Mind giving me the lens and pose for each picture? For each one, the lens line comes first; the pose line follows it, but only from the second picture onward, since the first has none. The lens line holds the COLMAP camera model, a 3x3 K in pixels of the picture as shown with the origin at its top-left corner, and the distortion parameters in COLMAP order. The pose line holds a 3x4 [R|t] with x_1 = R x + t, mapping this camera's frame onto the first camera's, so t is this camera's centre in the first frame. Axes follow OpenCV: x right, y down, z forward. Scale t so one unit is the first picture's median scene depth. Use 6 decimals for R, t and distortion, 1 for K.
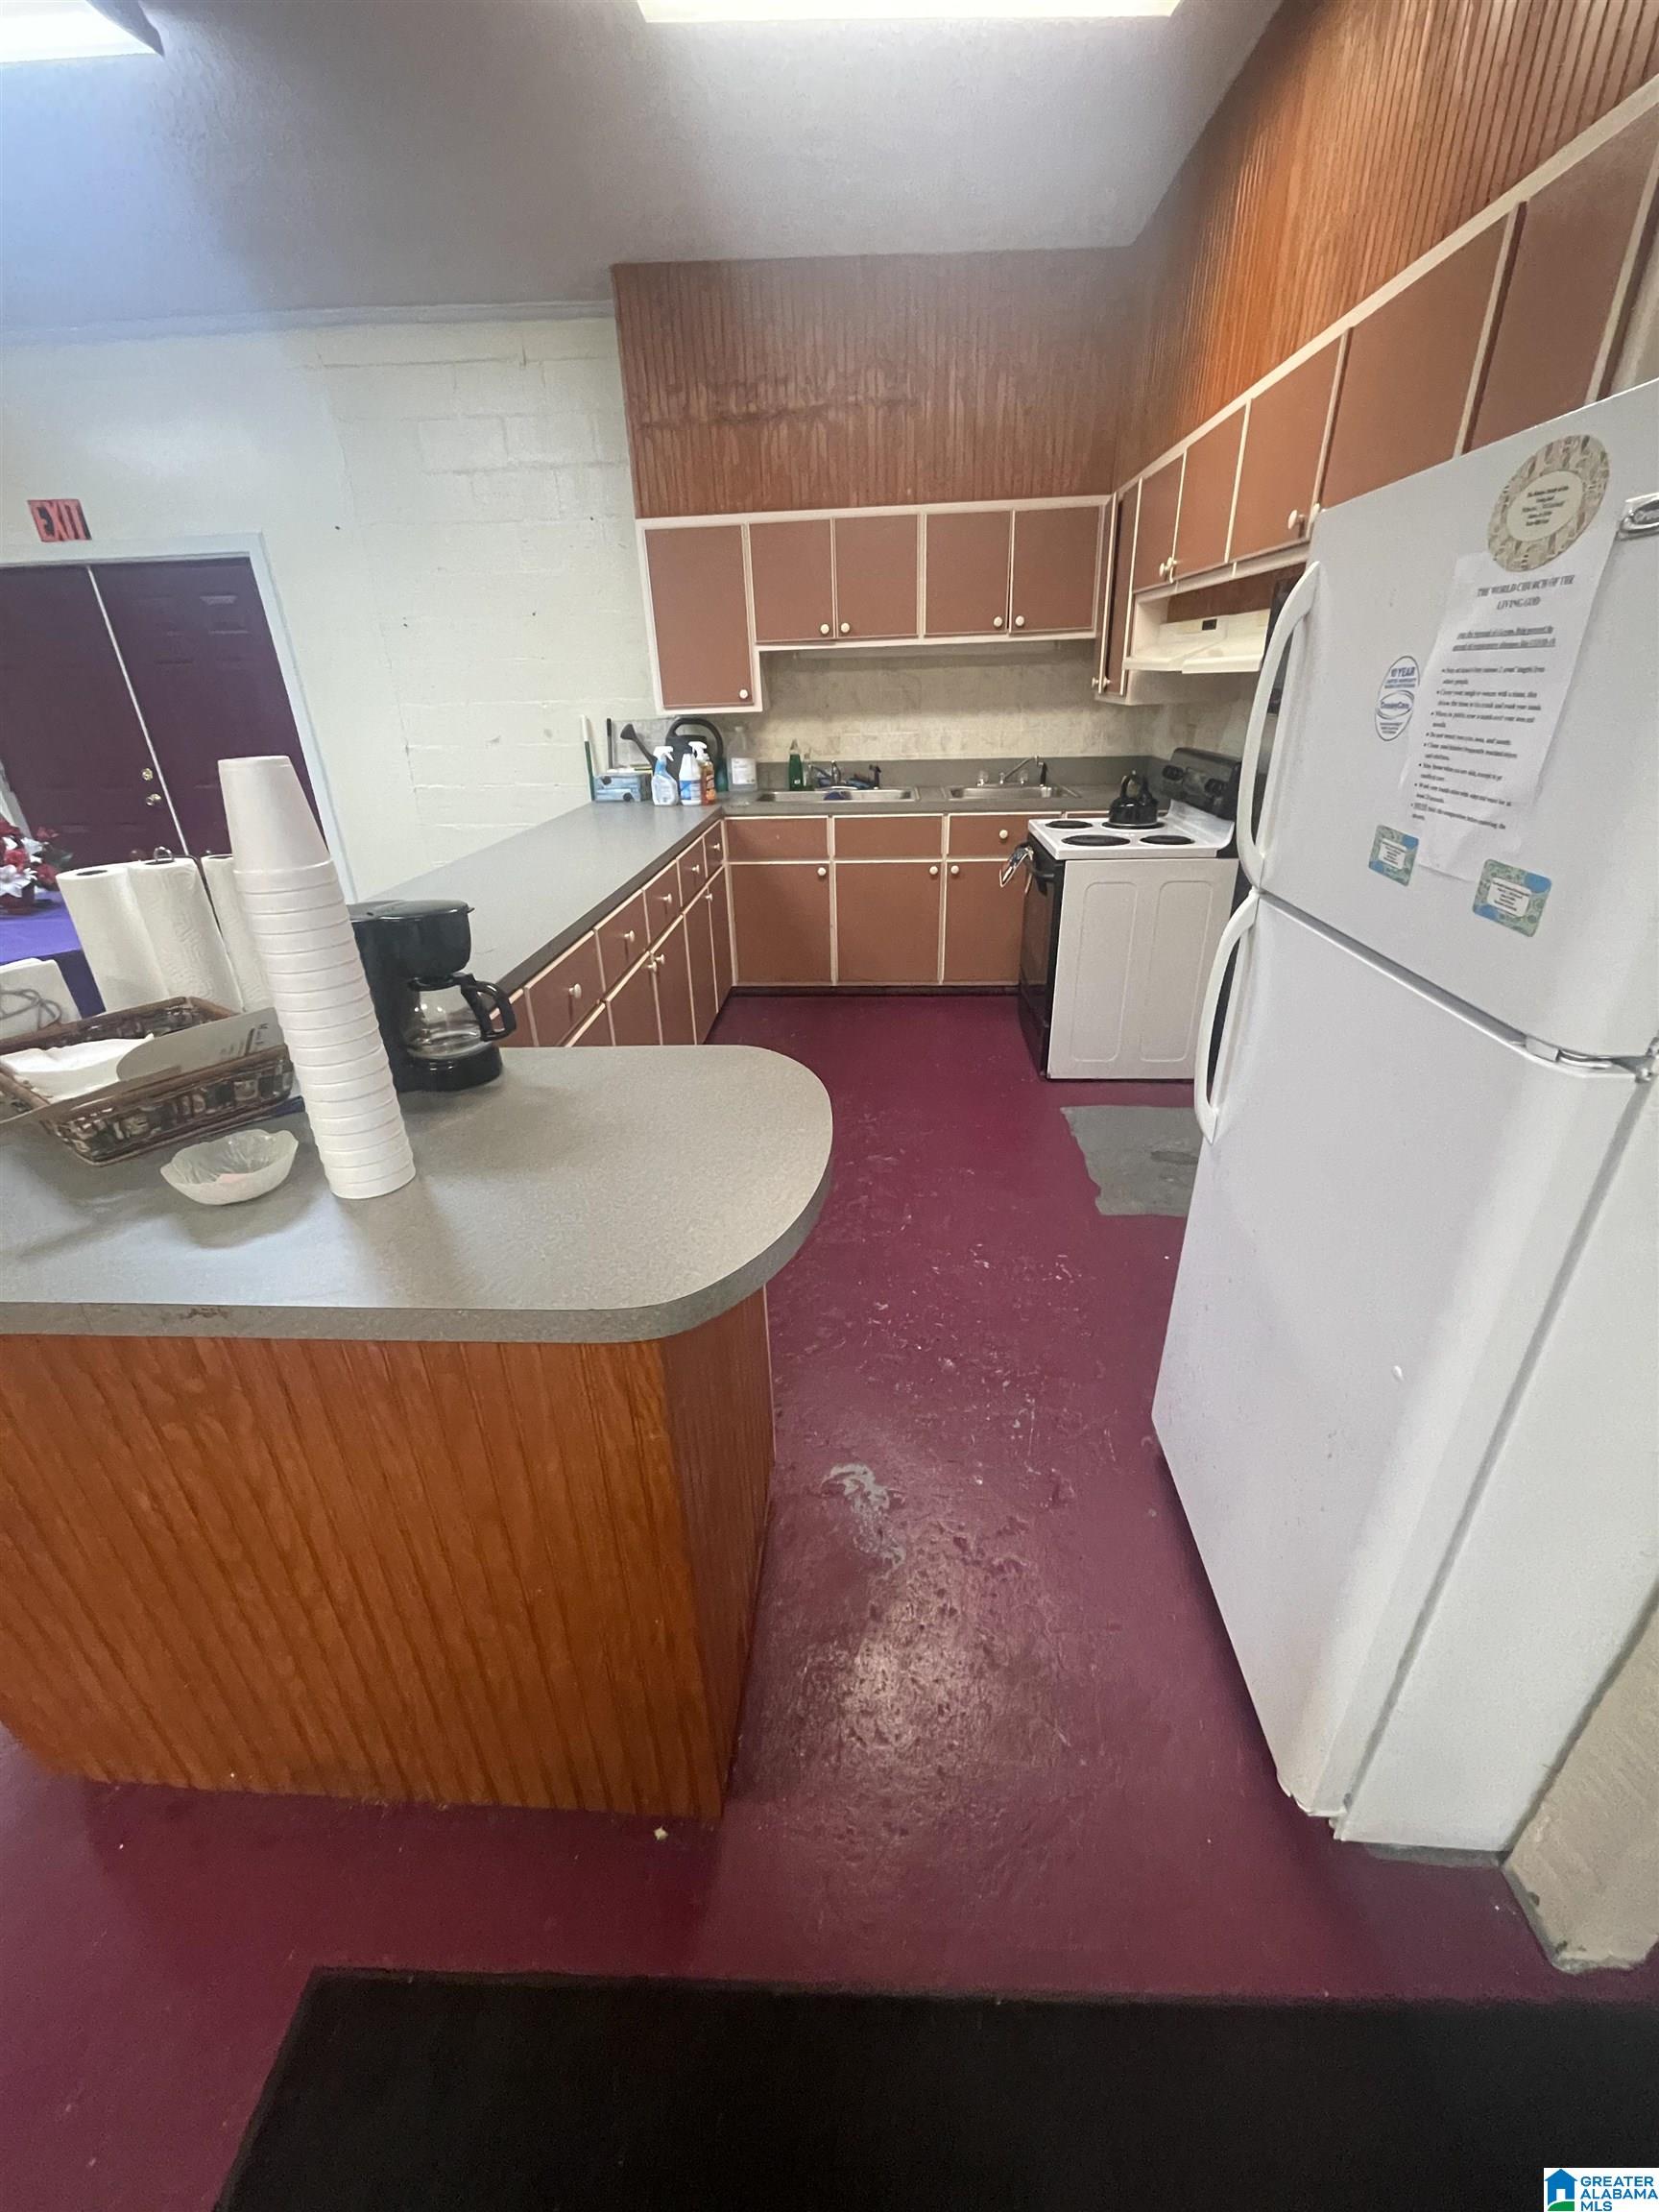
lens RADIAL K [[888.8, 0, 833.2], [0, 888.8, 1110.7], [0, 0, 1]] dist [-0.001384, -0.000219]
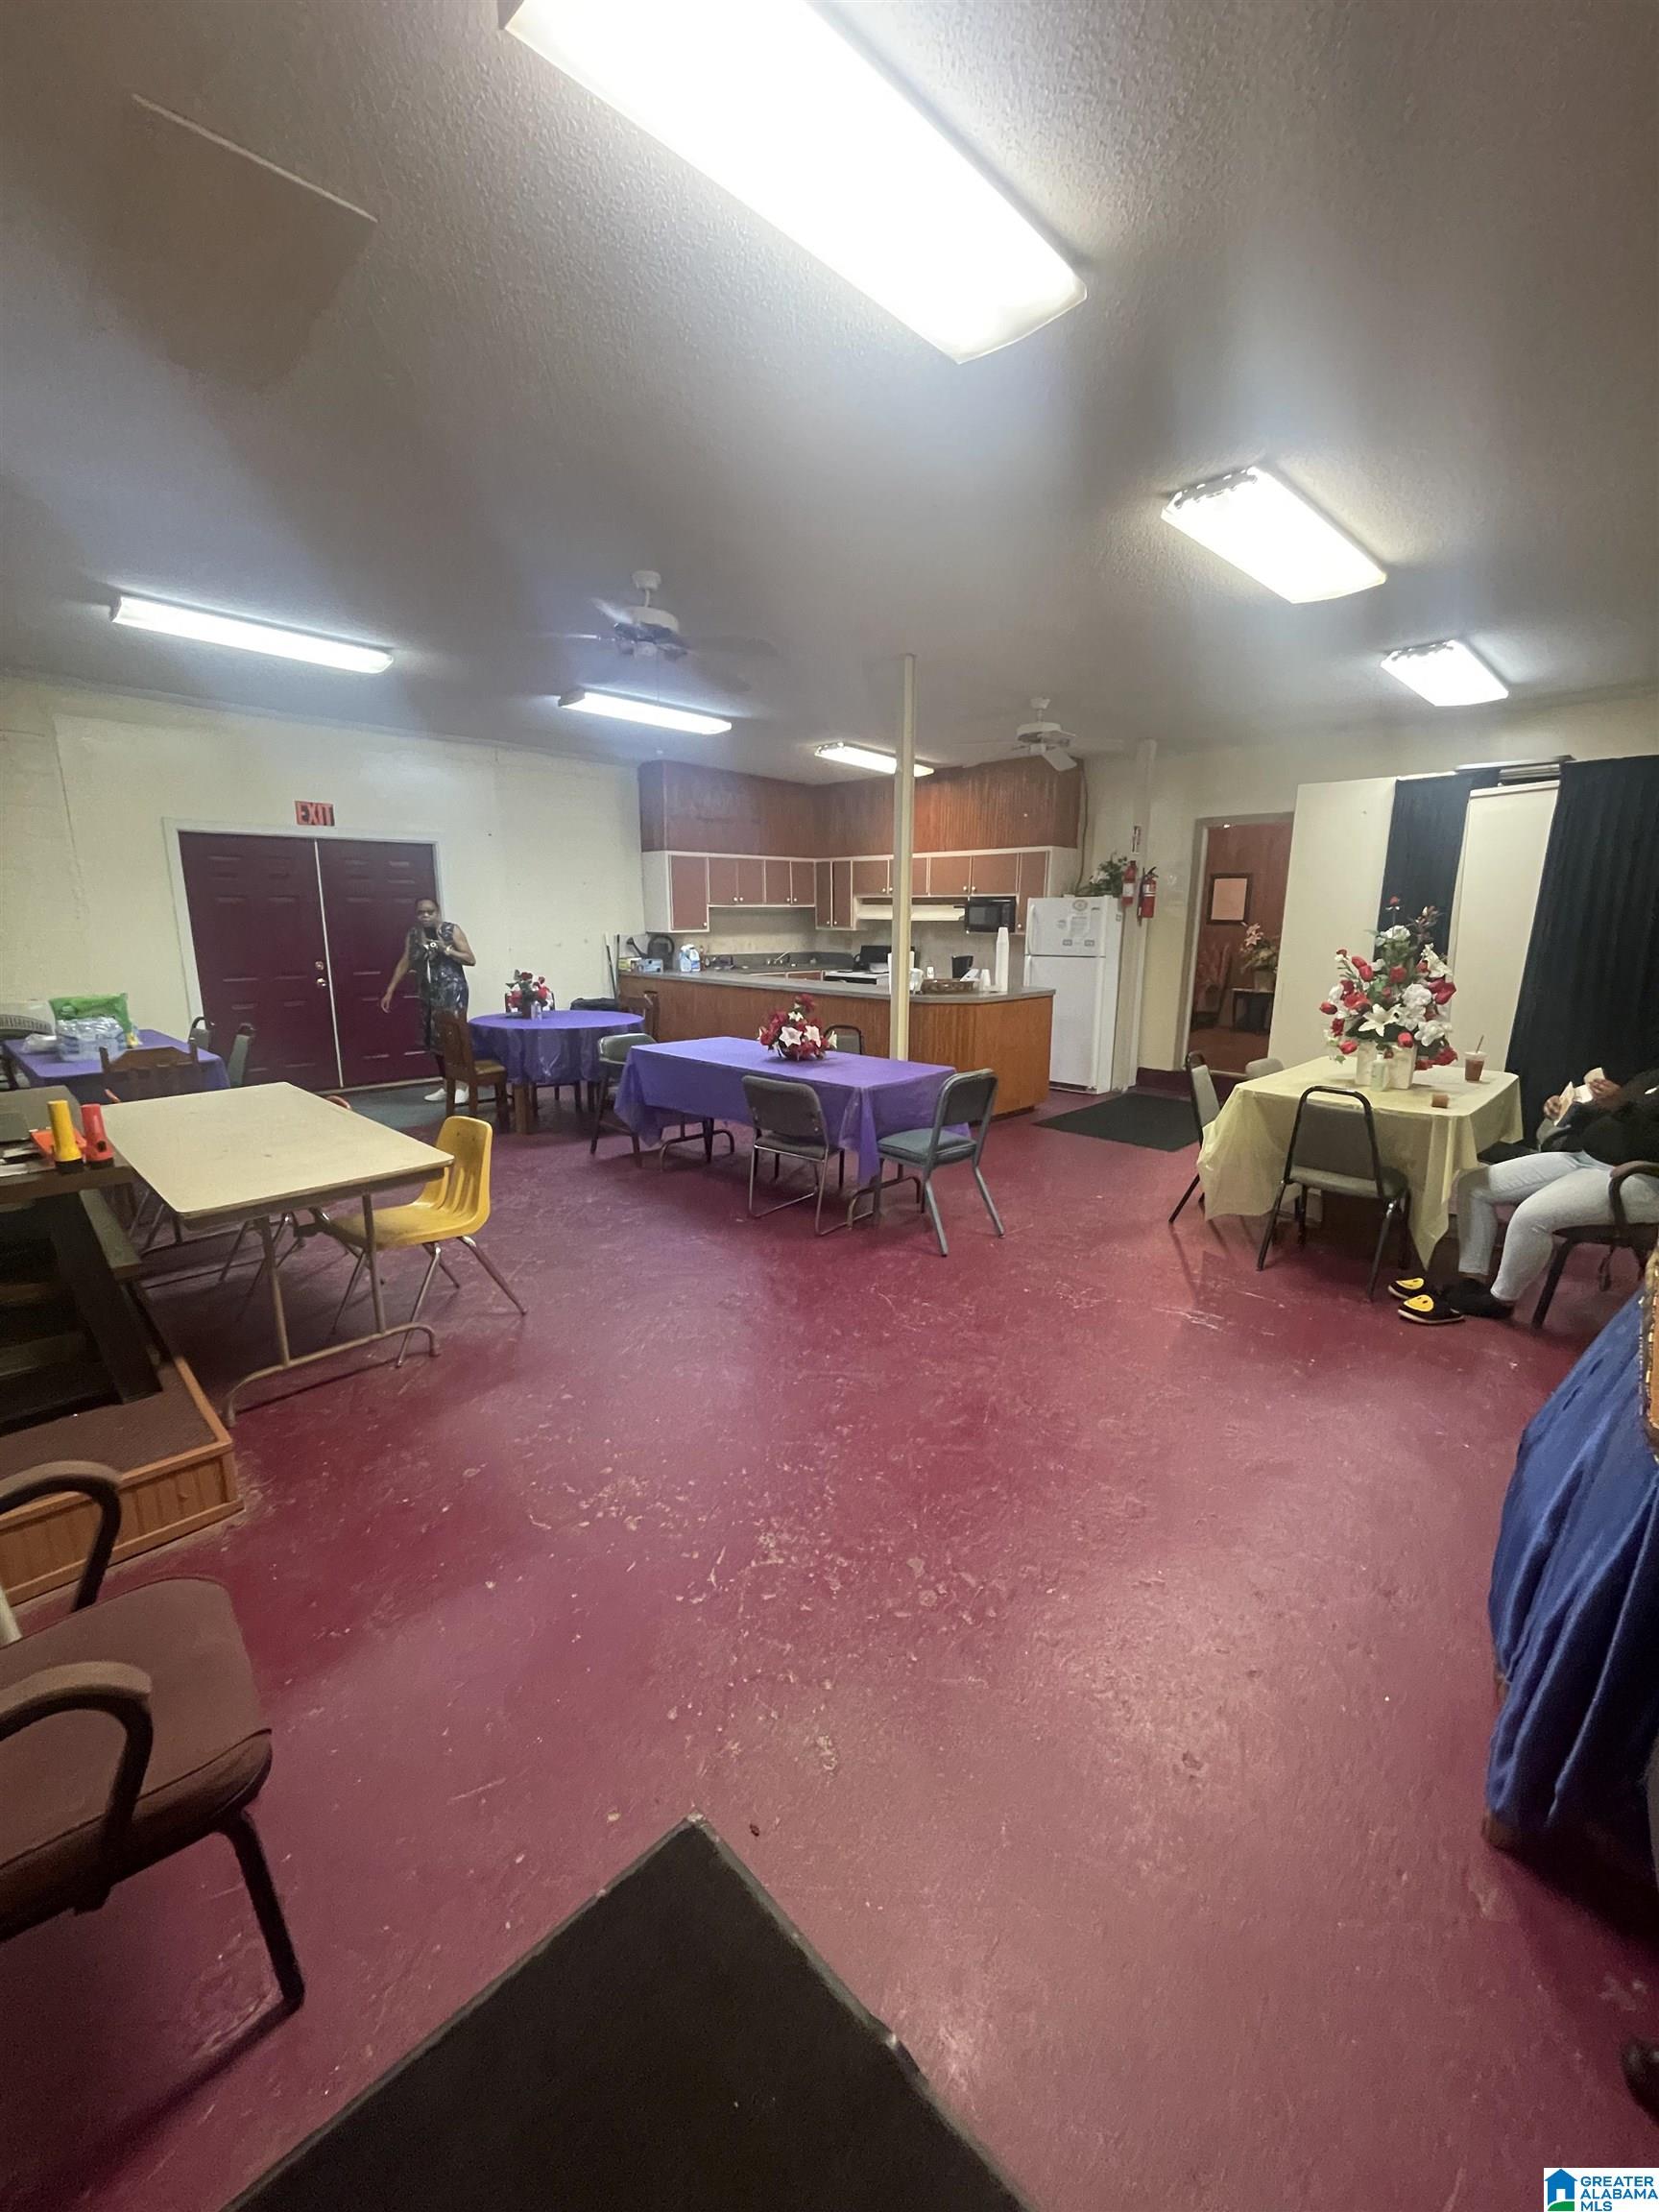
lens RADIAL K [[888.8, 0, 832.0], [0, 888.8, 1107.4], [0, 0, 1]] dist [-0.001384, -0.000219]
pose [[0.680464, -0.125964, 0.721874, -1.455330], [0.302715, 0.945449, -0.120373, 0.307383], [-0.667332, 0.300432, 0.681475, -0.550958]]
